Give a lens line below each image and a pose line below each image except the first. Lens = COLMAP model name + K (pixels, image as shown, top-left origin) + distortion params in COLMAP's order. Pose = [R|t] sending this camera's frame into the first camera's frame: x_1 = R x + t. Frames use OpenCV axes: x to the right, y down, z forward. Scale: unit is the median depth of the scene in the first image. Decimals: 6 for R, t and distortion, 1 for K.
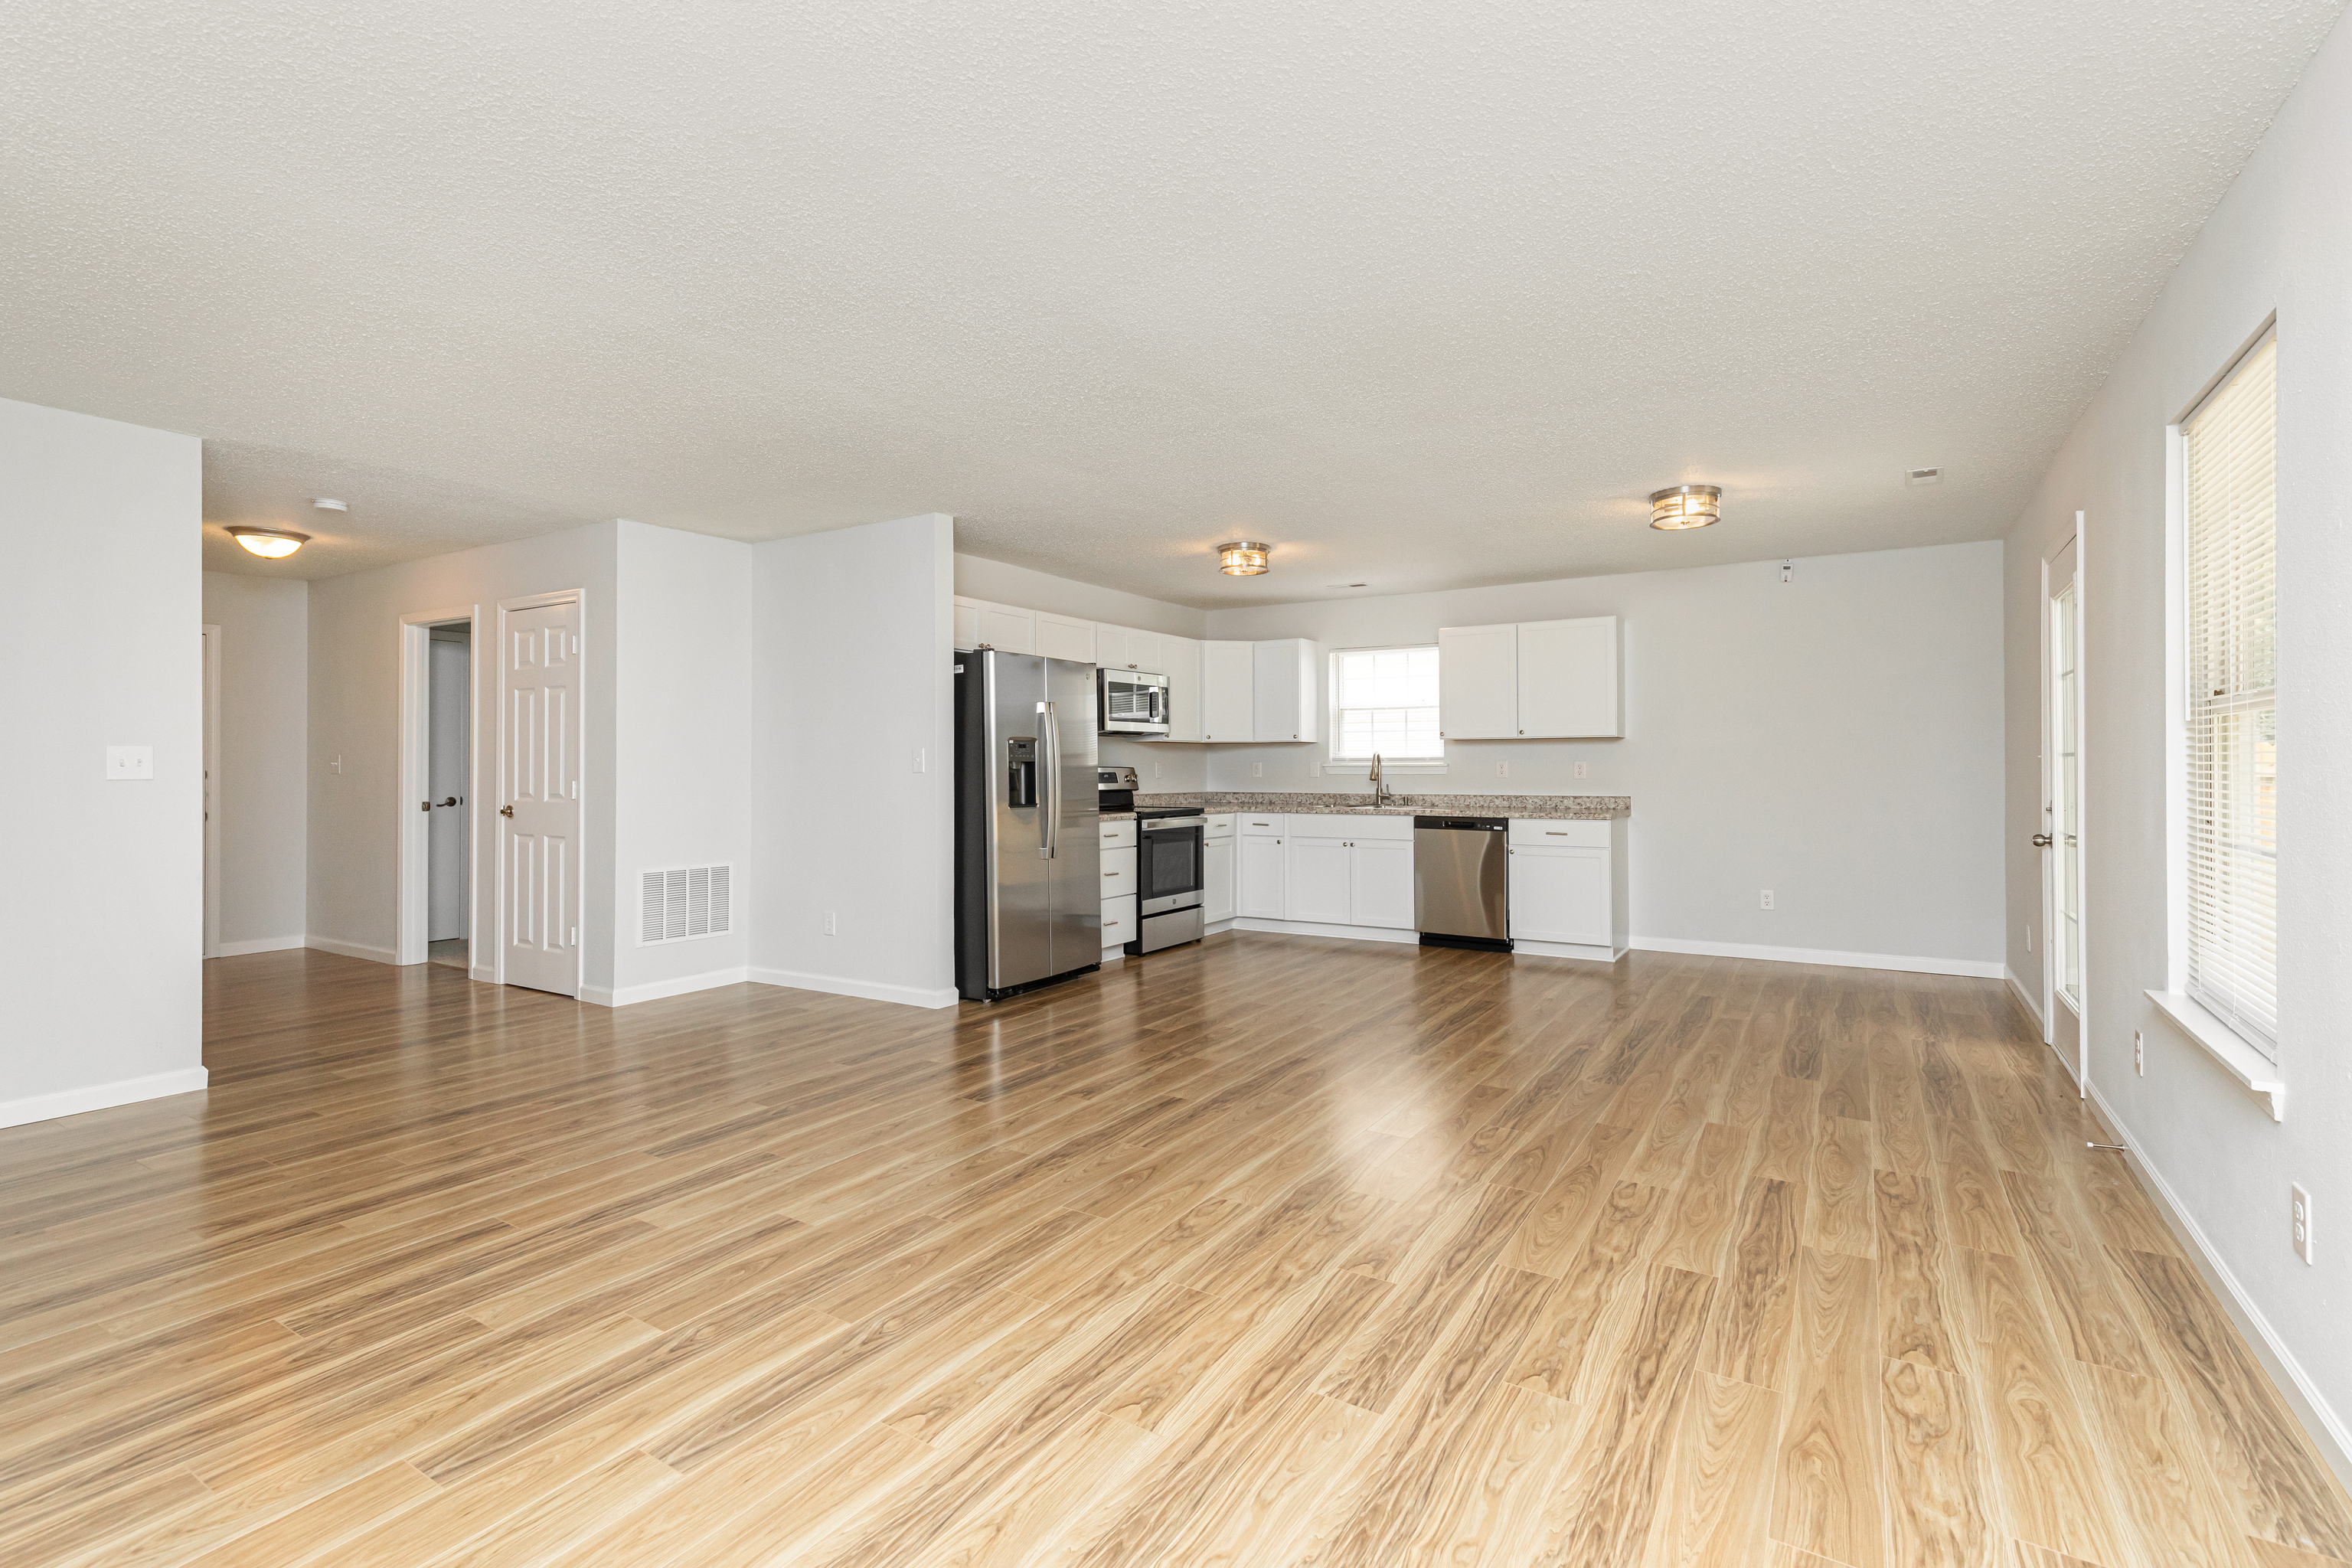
lens RADIAL K [[1070.5, 0, 1183.1], [0, 1070.5, 761.8], [0, 0, 1]] dist [0.010531, -0.001641]
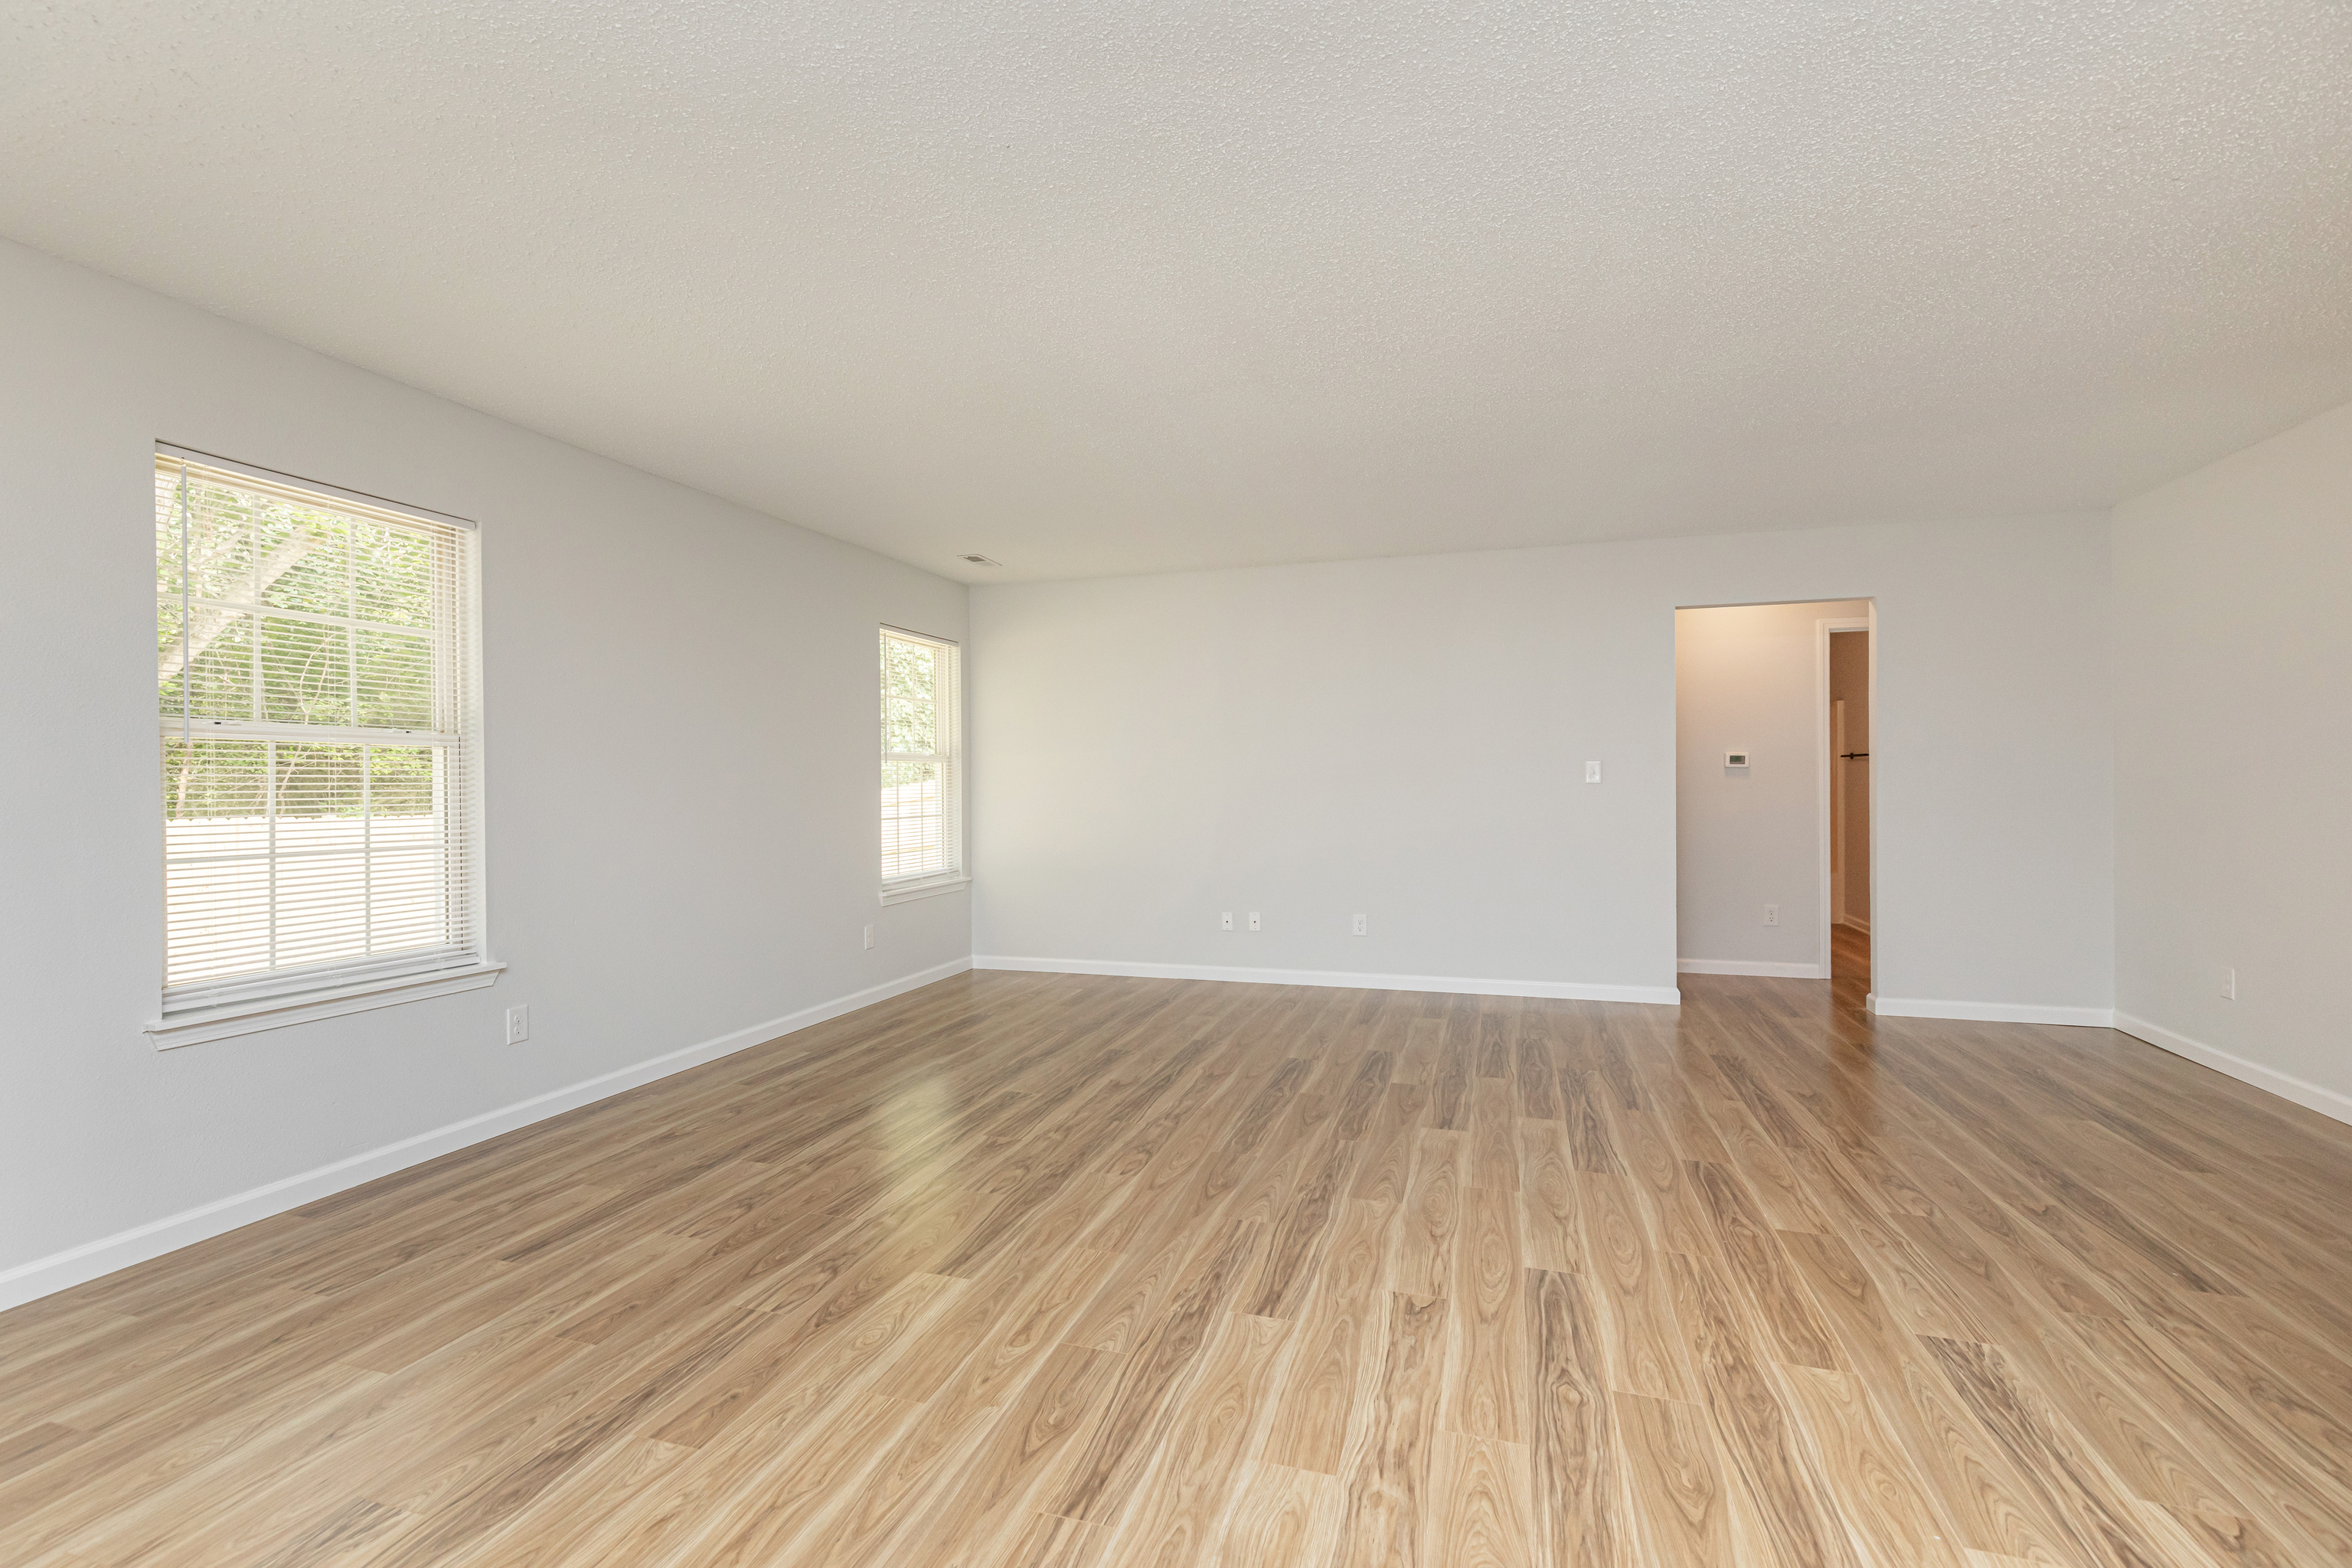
lens RADIAL K [[1070.5, 0, 1179.2], [0, 1070.5, 777.6], [0, 0, 1]] dist [0.010531, -0.001641]
pose [[-0.966535, 0.008776, -0.256385, 0.136159], [0.010586, 0.999928, -0.005681, 0.005478], [0.256317, -0.008205, -0.966558, 1.089715]]
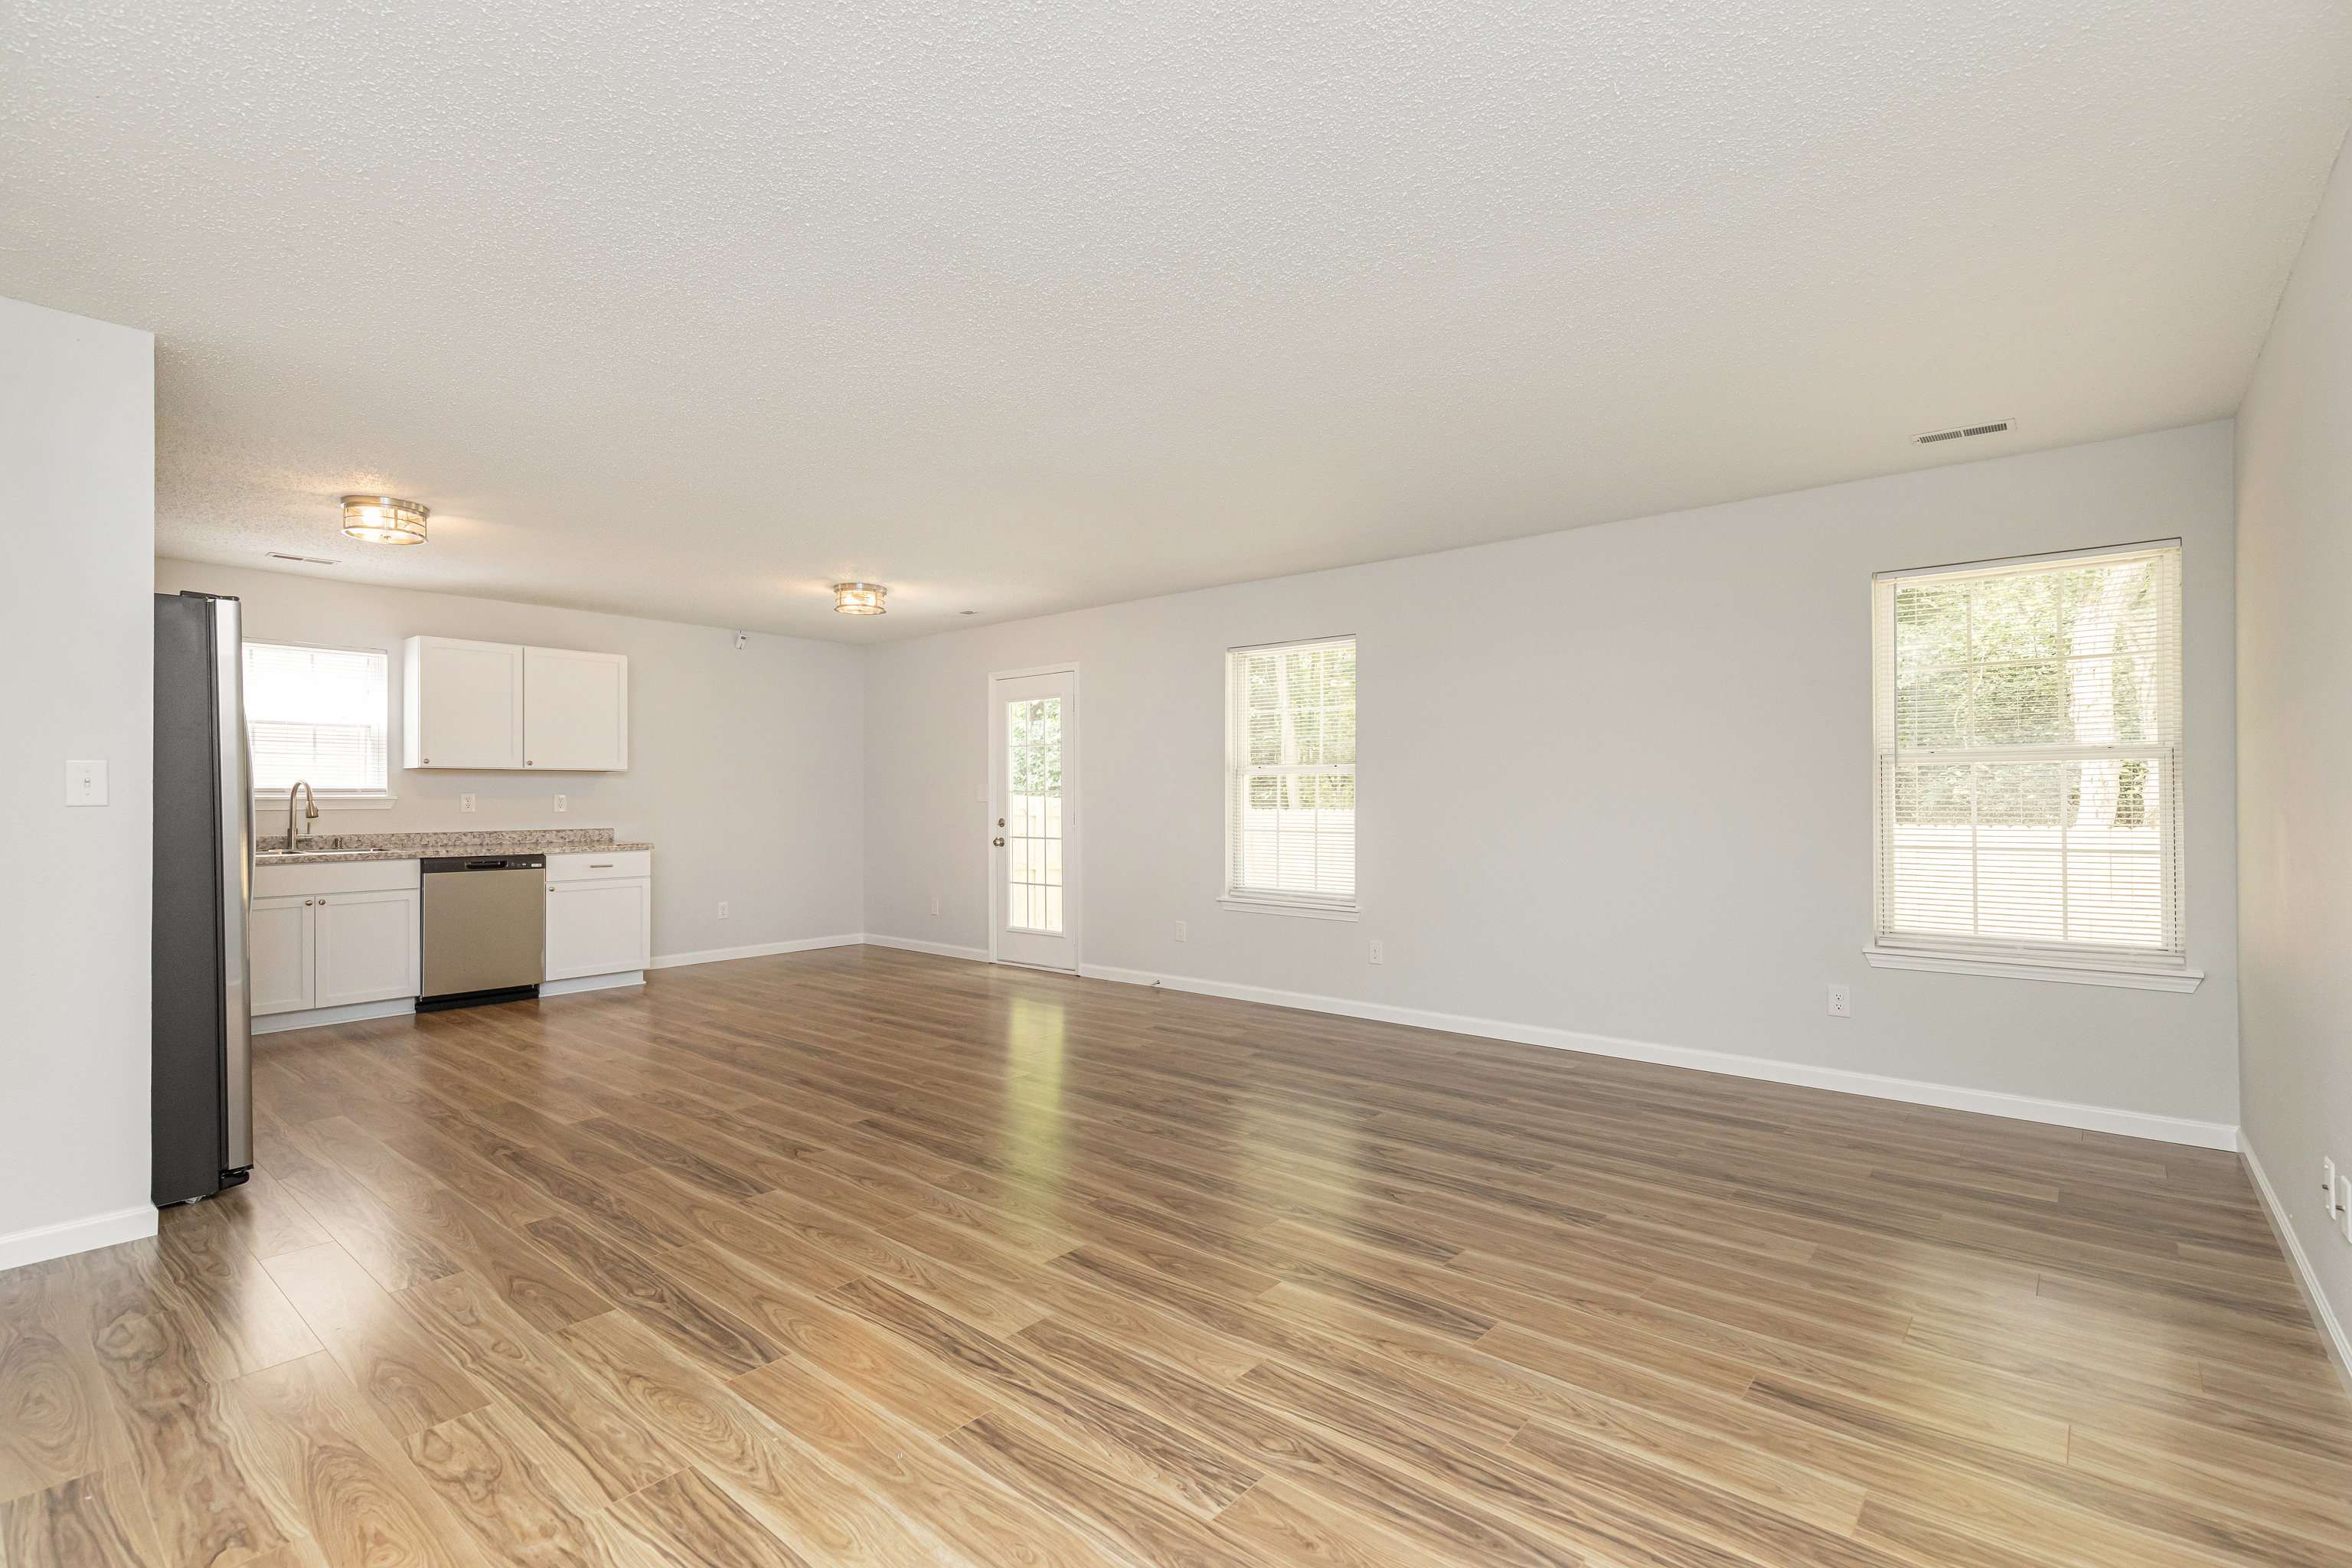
lens RADIAL K [[1070.5, 0, 1172.6], [0, 1070.5, 795.2], [0, 0, 1]] dist [0.010531, -0.001641]
pose [[0.153566, 0.007748, 0.988108, -0.661219], [-0.001510, 0.999970, -0.007607, 0.009077], [-0.988137, -0.000324, 0.153574, 0.381277]]
